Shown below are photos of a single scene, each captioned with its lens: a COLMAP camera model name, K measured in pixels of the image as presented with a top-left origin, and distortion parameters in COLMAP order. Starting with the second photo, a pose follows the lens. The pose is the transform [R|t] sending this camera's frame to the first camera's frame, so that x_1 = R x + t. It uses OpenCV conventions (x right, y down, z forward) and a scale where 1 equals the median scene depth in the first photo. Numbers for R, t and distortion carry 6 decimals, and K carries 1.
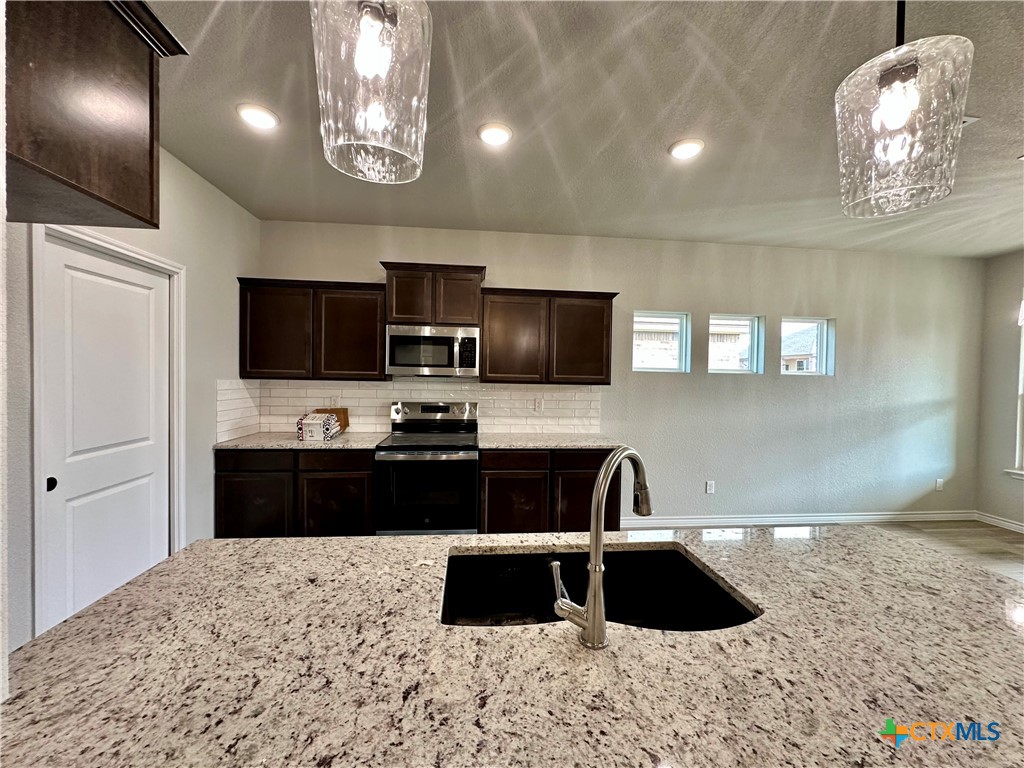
lens RADIAL K [[410.0, 0, 511.3], [0, 410.0, 383.4], [0, 0, 1]] dist [-0.003297, 0.000520]
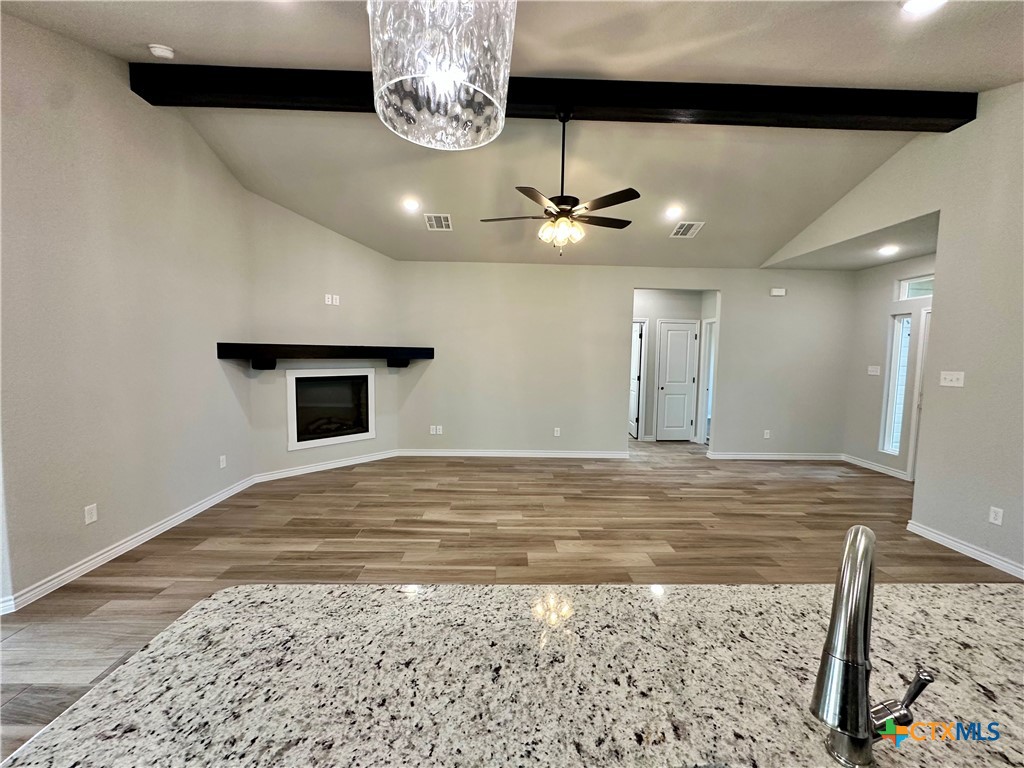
lens RADIAL K [[410.0, 0, 511.5], [0, 410.0, 386.1], [0, 0, 1]] dist [-0.003297, 0.000520]
pose [[-0.996590, -0.039785, 0.072290, 0.555295], [-0.032581, 0.994630, 0.098237, -0.064749], [-0.075810, 0.095547, -0.992534, 1.214856]]
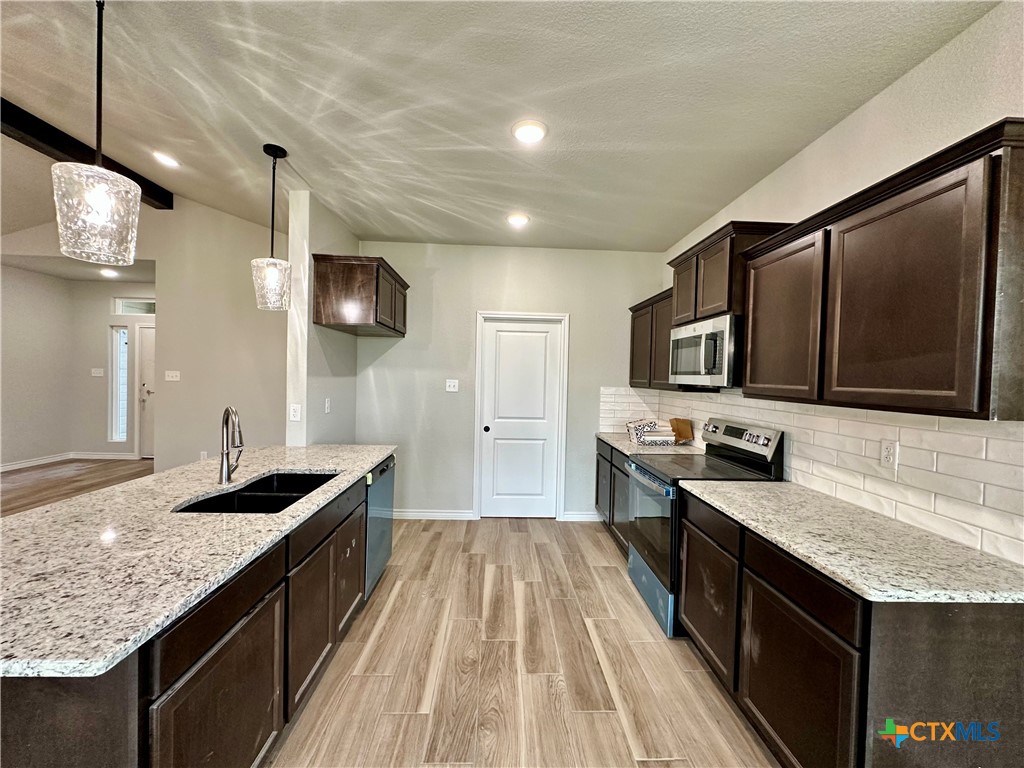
lens RADIAL K [[410.0, 0, 510.4], [0, 410.0, 383.8], [0, 0, 1]] dist [-0.003297, 0.000520]
pose [[-0.065441, -0.001342, -0.997856, 1.750946], [-0.045542, 0.998961, 0.001643, -0.021753], [0.996817, 0.045551, -0.065434, 1.971726]]
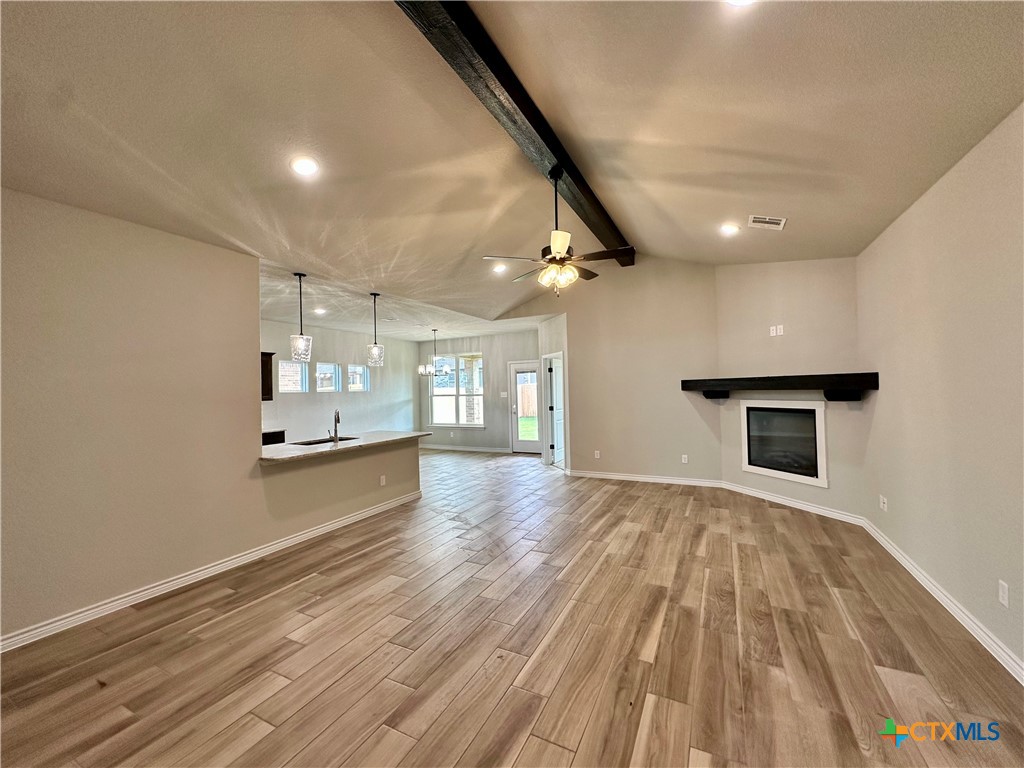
lens RADIAL K [[410.0, 0, 510.0], [0, 410.0, 385.7], [0, 0, 1]] dist [-0.003297, 0.000520]
pose [[0.545743, -0.022666, 0.837646, -2.577100], [0.045947, 0.998940, -0.002905, -0.022291], [-0.836692, 0.040072, 0.546206, -3.357916]]
